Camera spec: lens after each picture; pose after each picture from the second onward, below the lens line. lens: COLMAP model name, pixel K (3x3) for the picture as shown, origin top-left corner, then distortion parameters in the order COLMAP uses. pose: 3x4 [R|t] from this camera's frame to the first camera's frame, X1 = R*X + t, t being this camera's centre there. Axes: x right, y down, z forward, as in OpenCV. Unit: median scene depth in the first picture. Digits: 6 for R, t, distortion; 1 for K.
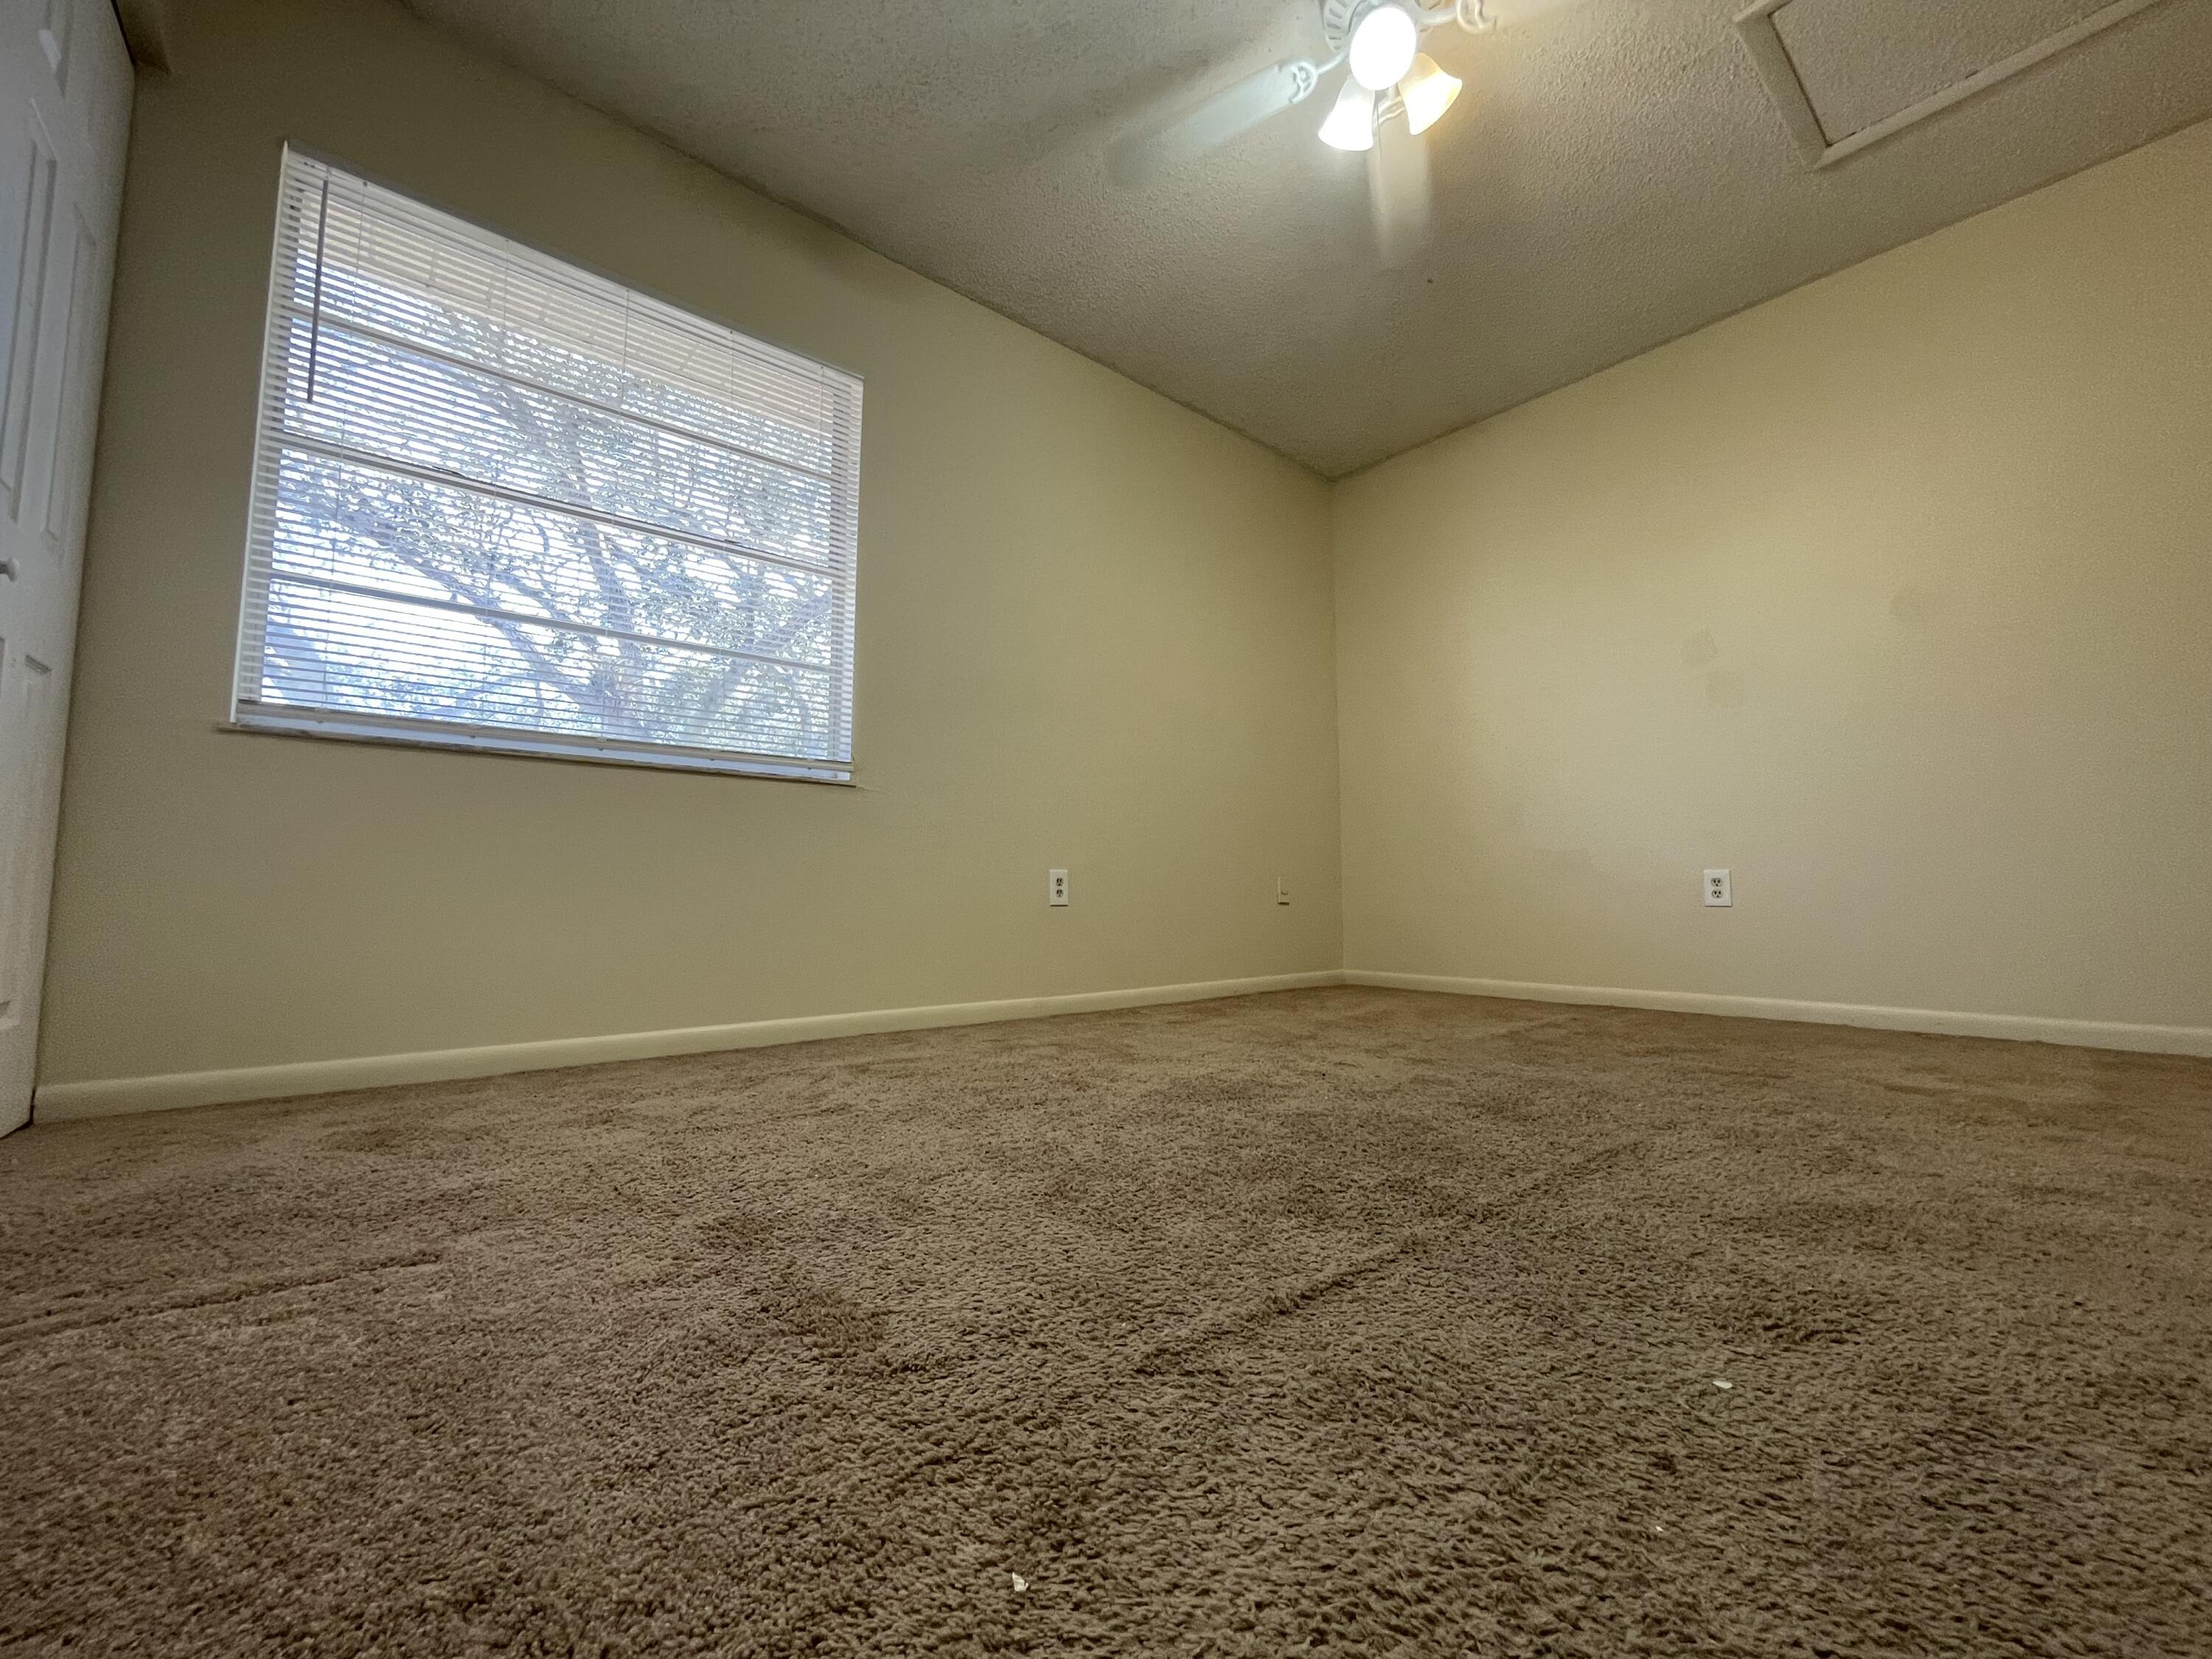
lens RADIAL K [[892.2, 0, 1105.6], [0, 892.2, 827.0], [0, 0, 1]] dist [-0.003636, 0.000171]
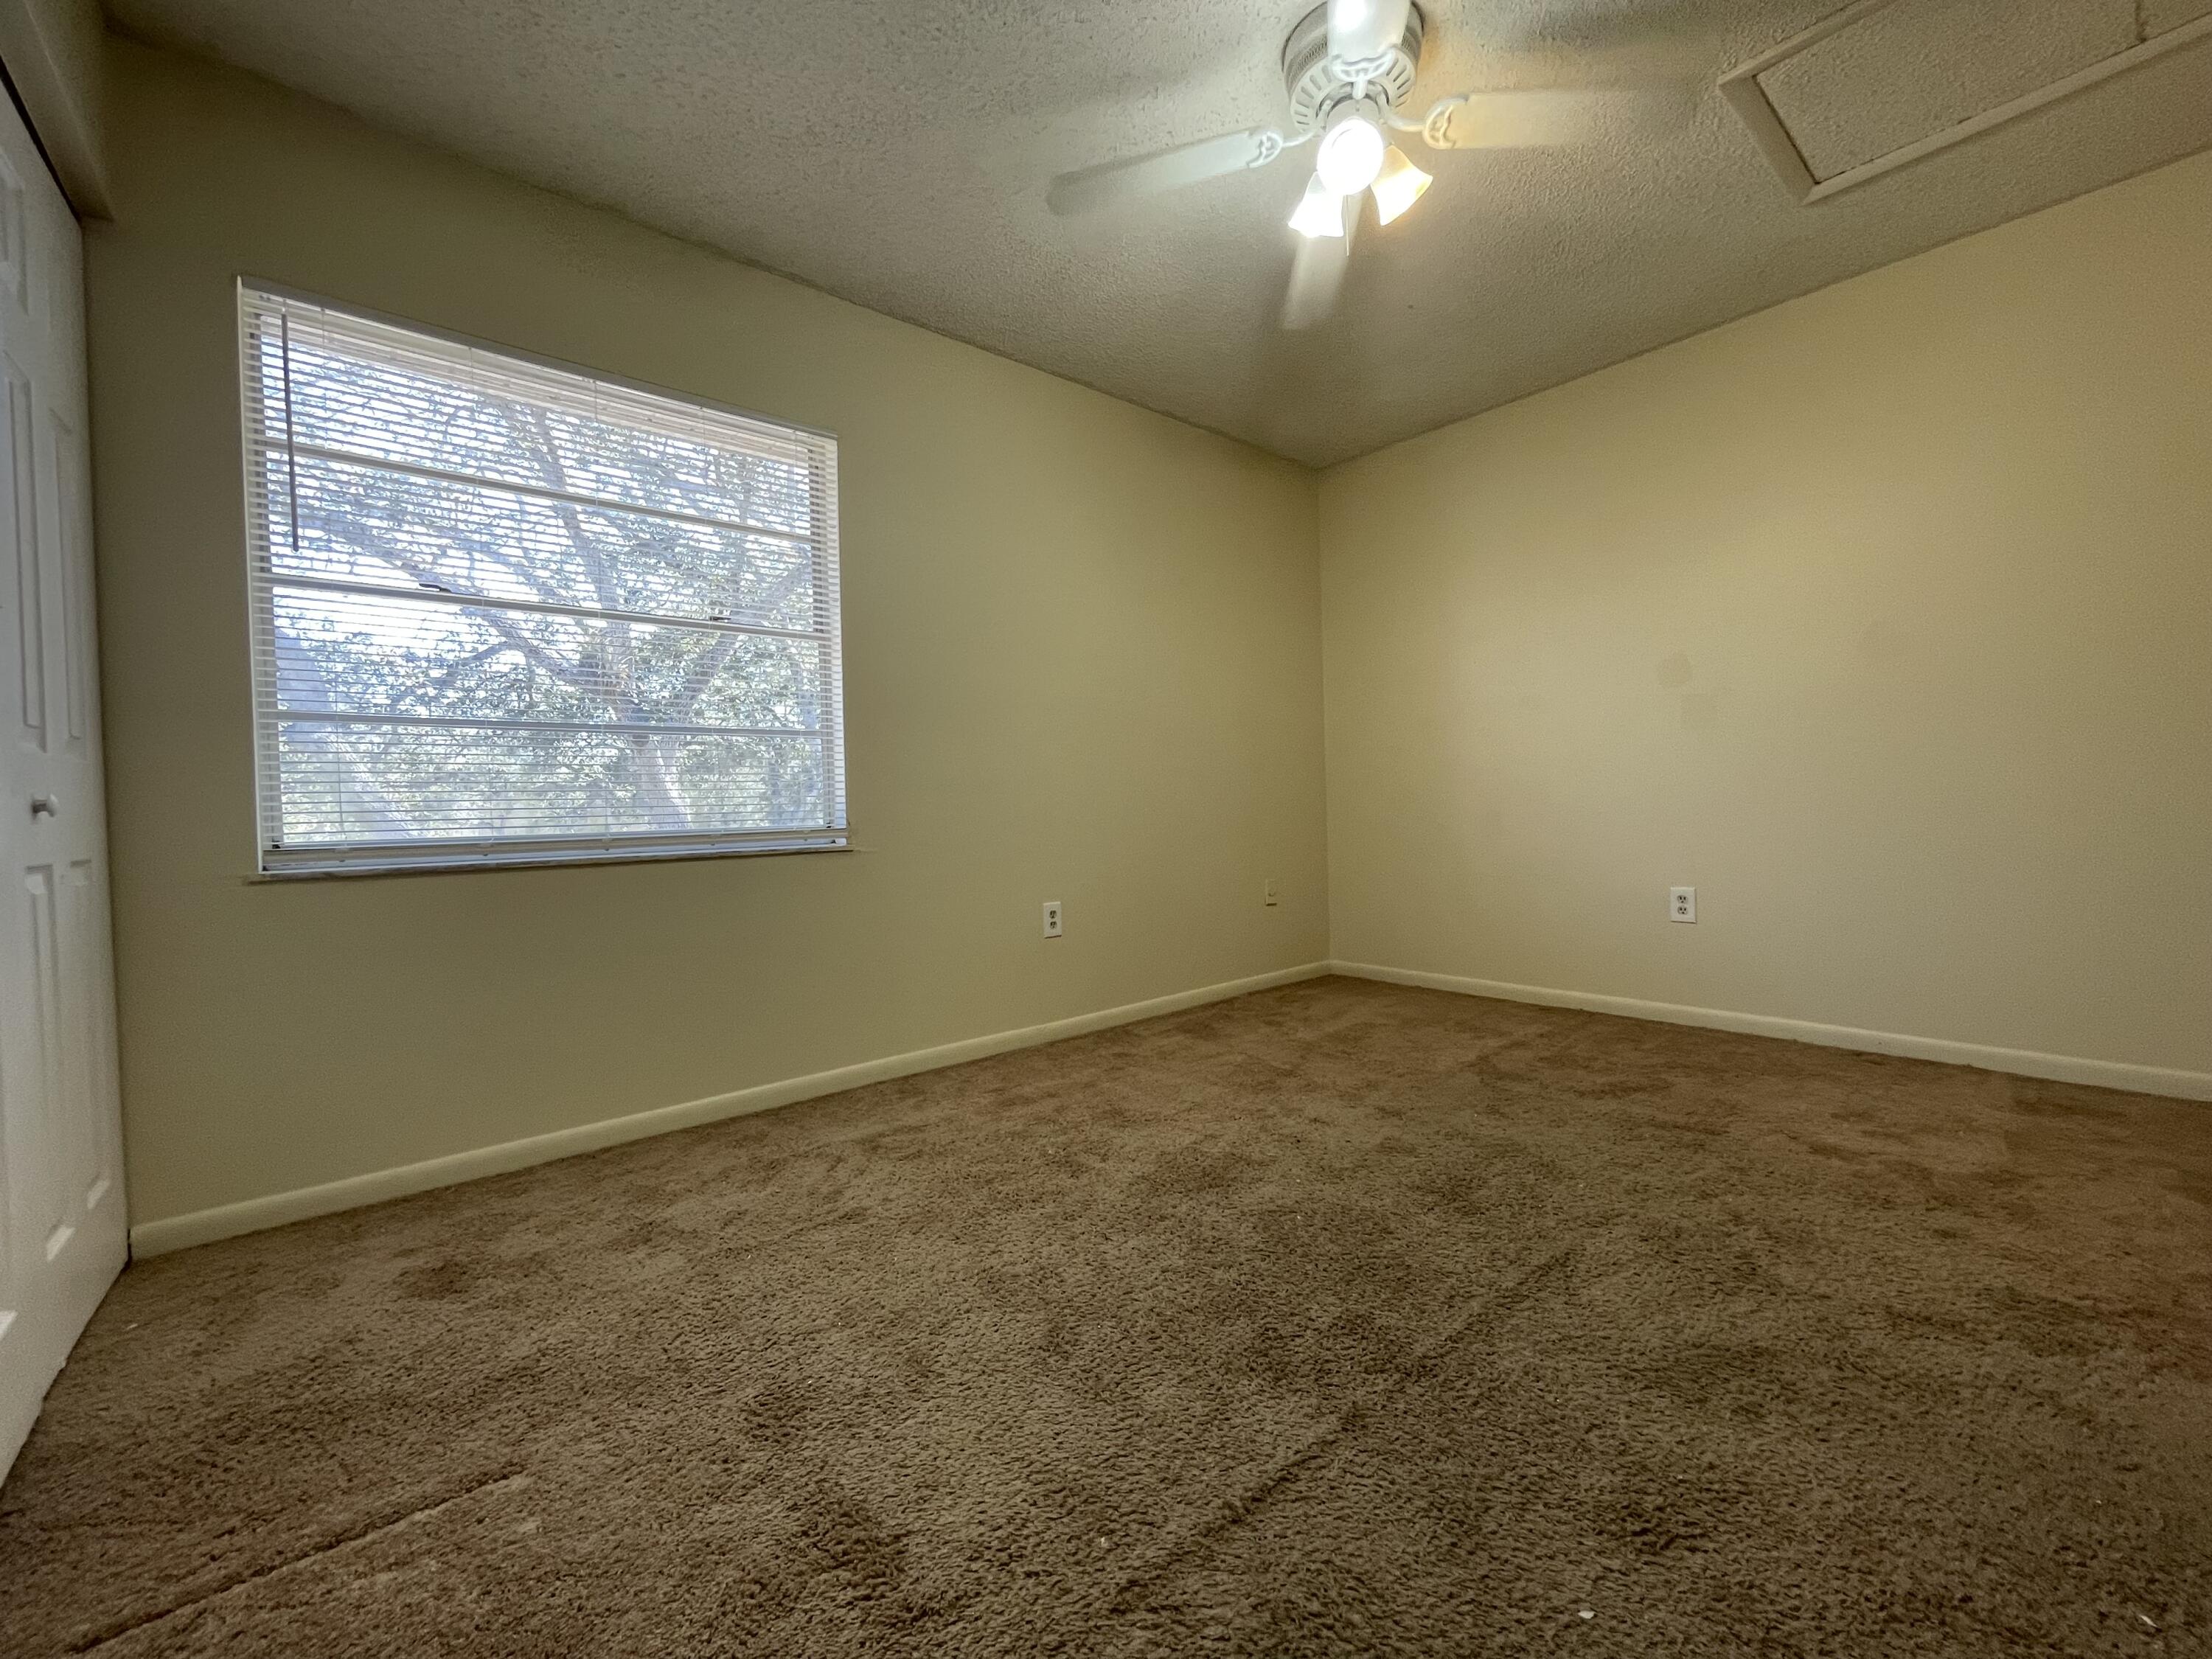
lens RADIAL K [[892.2, 0, 1106.4], [0, 892.2, 825.6], [0, 0, 1]] dist [-0.003636, 0.000171]
pose [[0.999624, -0.027426, -0.000614, 0.032042], [0.027347, 0.994472, 0.101380, -0.324103], [-0.002170, -0.101359, 0.994848, -0.062026]]
